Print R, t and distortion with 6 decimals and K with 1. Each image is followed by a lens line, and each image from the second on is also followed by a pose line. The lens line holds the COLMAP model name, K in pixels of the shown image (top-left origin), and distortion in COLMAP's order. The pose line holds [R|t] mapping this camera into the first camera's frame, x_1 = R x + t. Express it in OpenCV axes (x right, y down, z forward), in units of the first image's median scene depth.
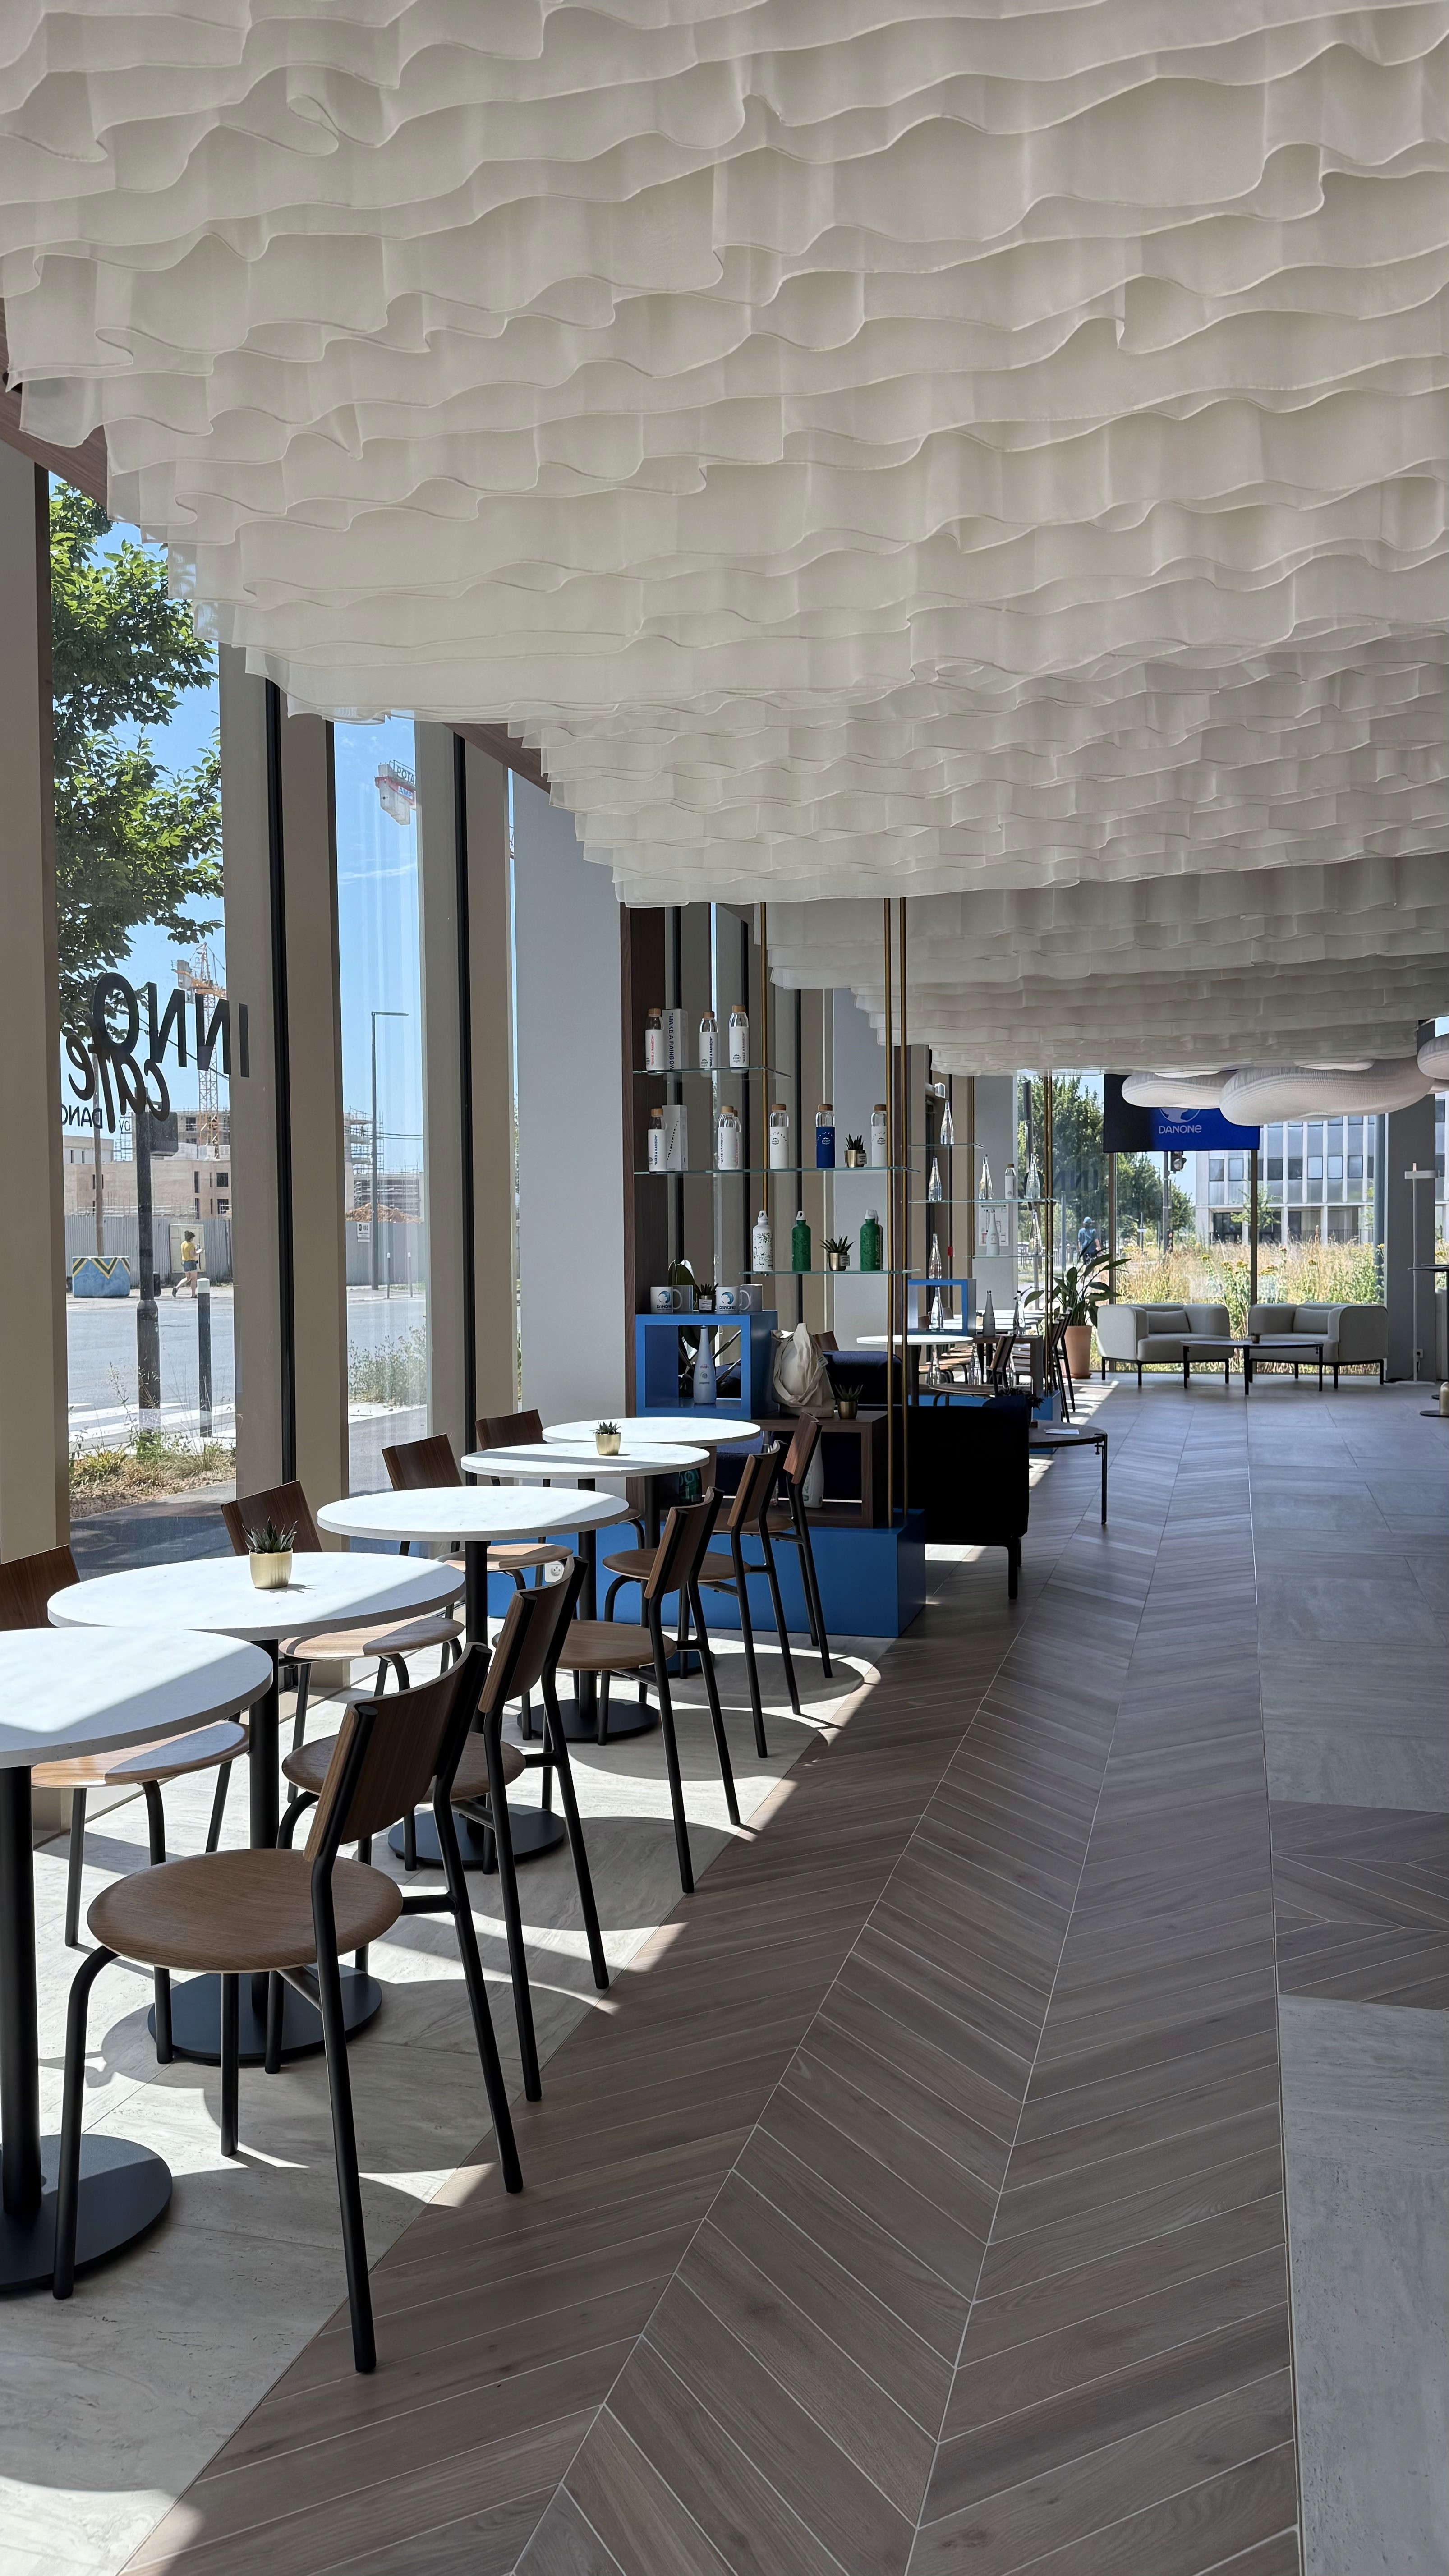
lens RADIAL K [[1797.4, 0, 724.5], [0, 1797.4, 1288.0], [0, 0, 1]] dist [0.190472, -0.408326]
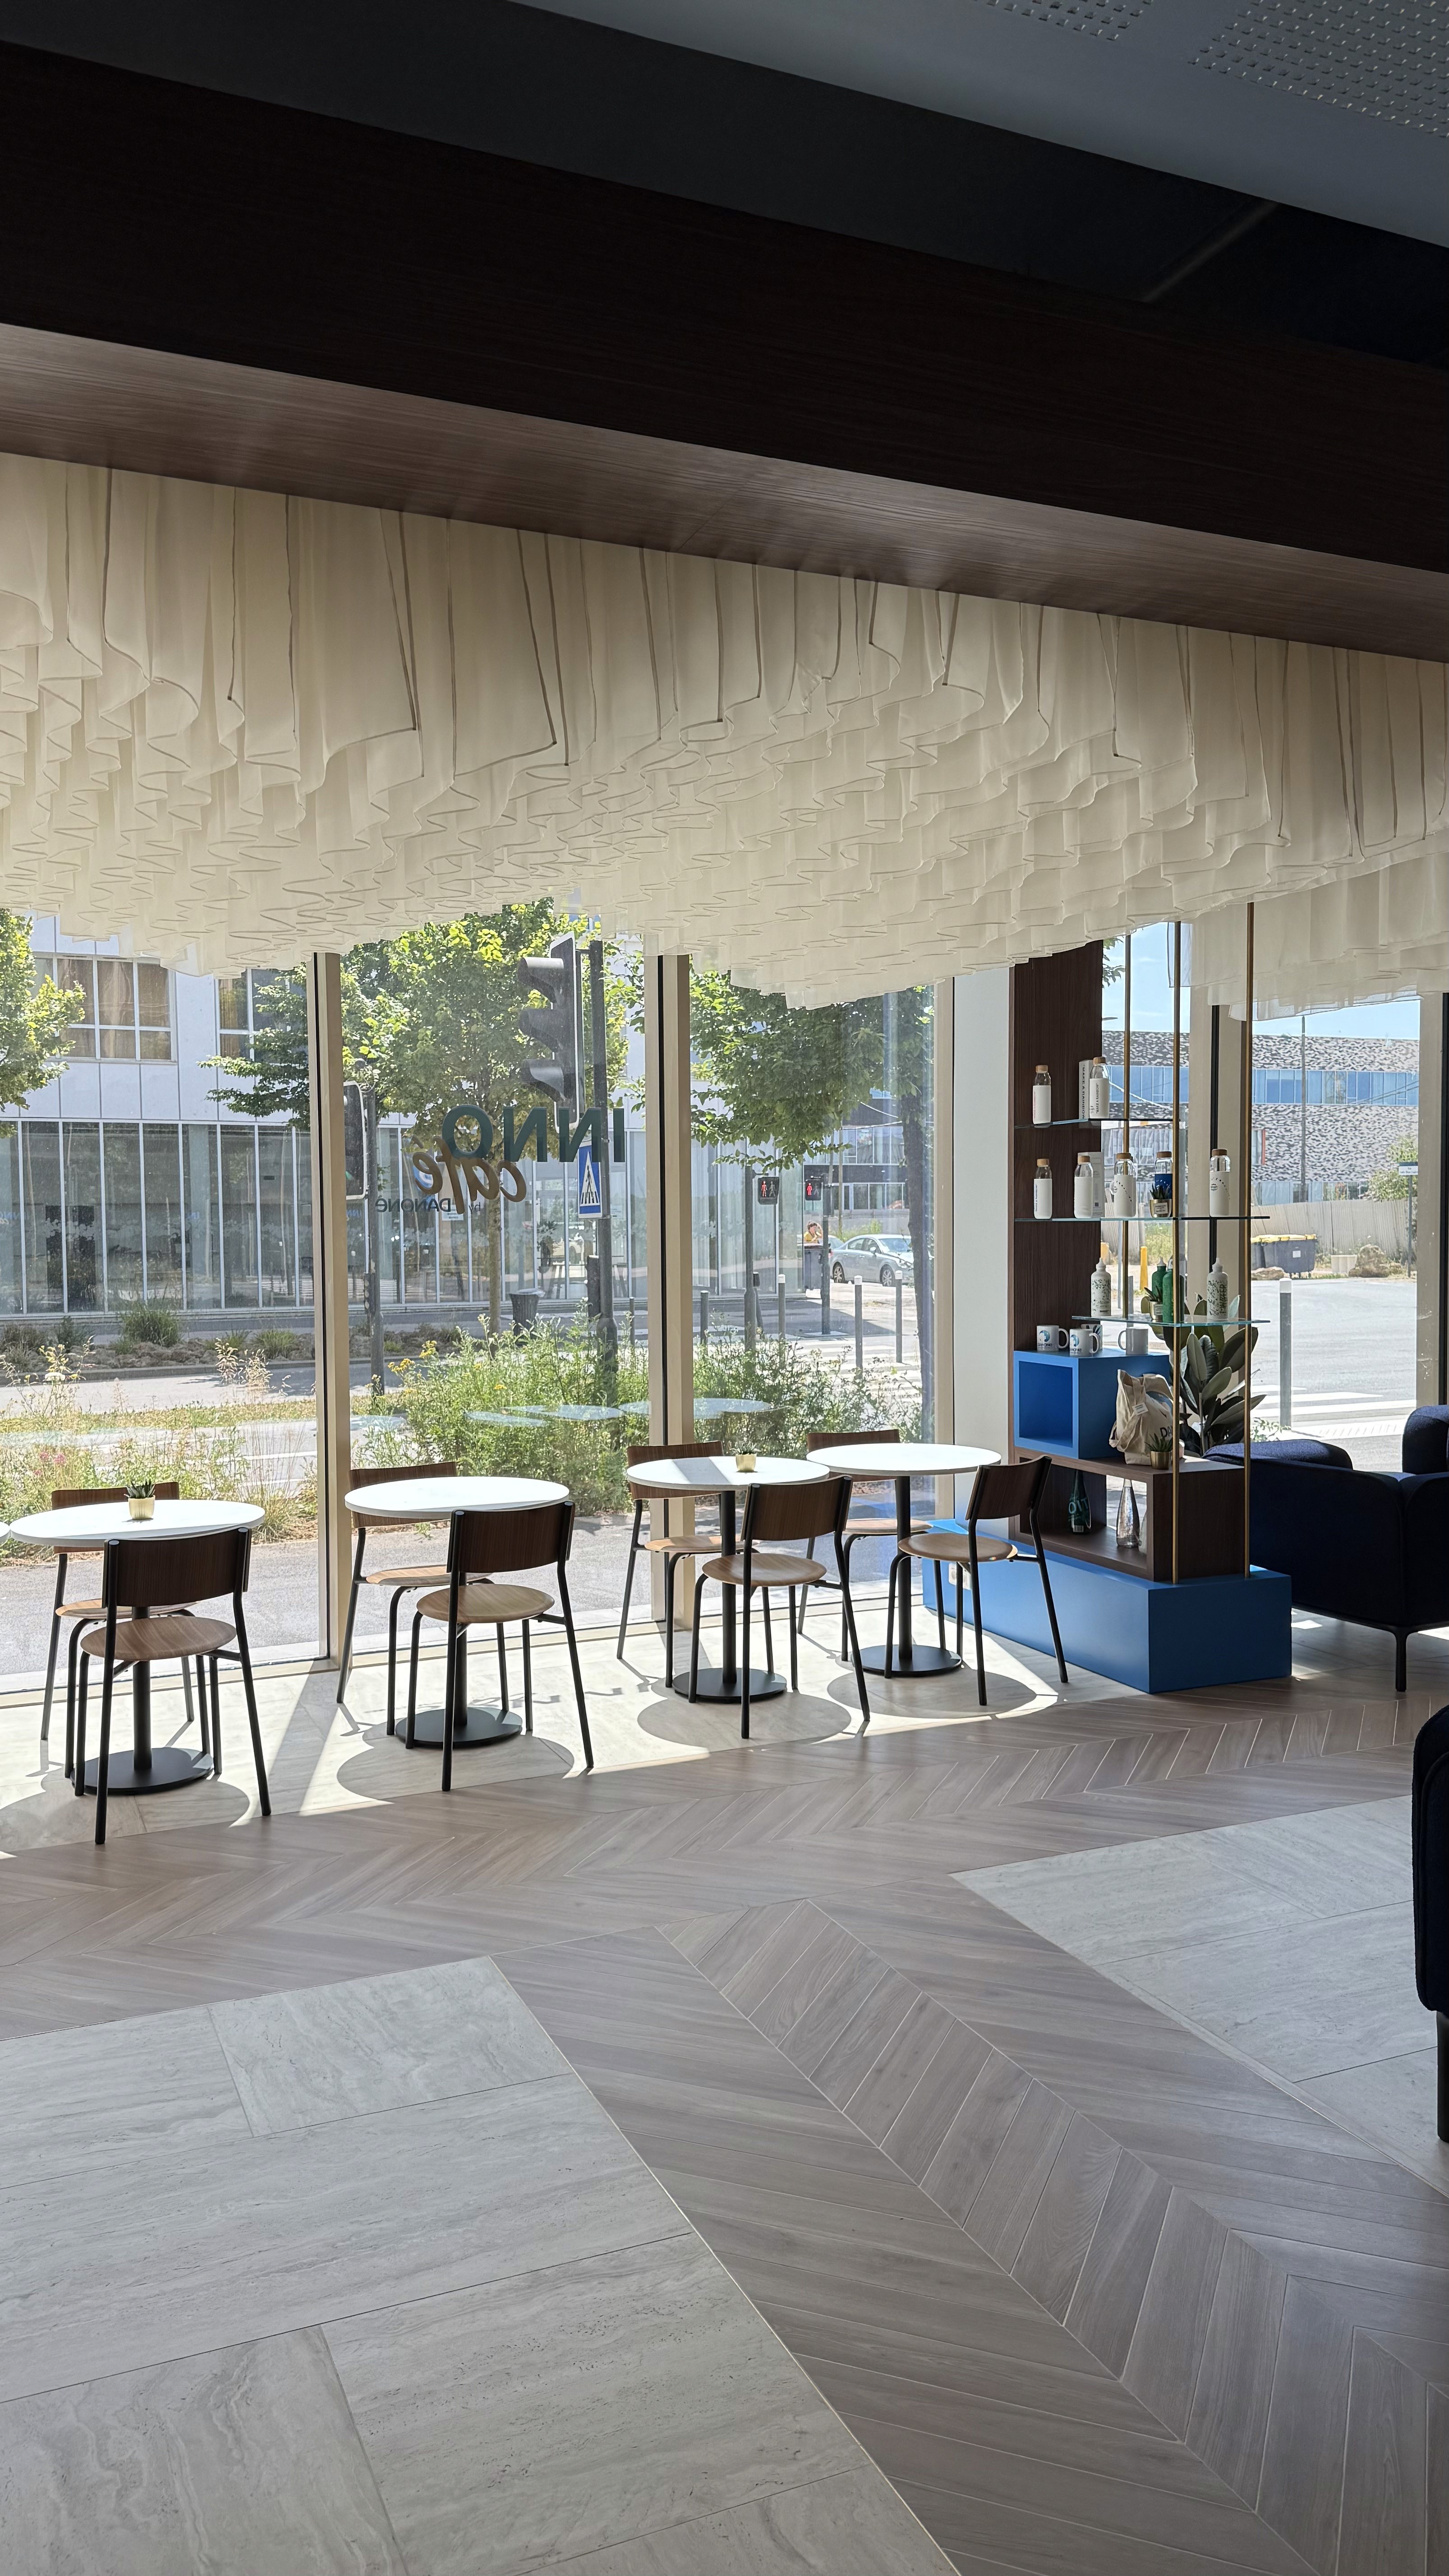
lens RADIAL K [[1760.7, 0, 710.7], [0, 1760.7, 1290.8], [0, 0, 1]] dist [0.154803, -0.377851]
pose [[0.639427, 0.036866, -0.767967, 0.904952], [-0.019734, 0.999308, 0.031541, -0.071834], [0.768598, -0.005013, 0.639712, 0.244294]]
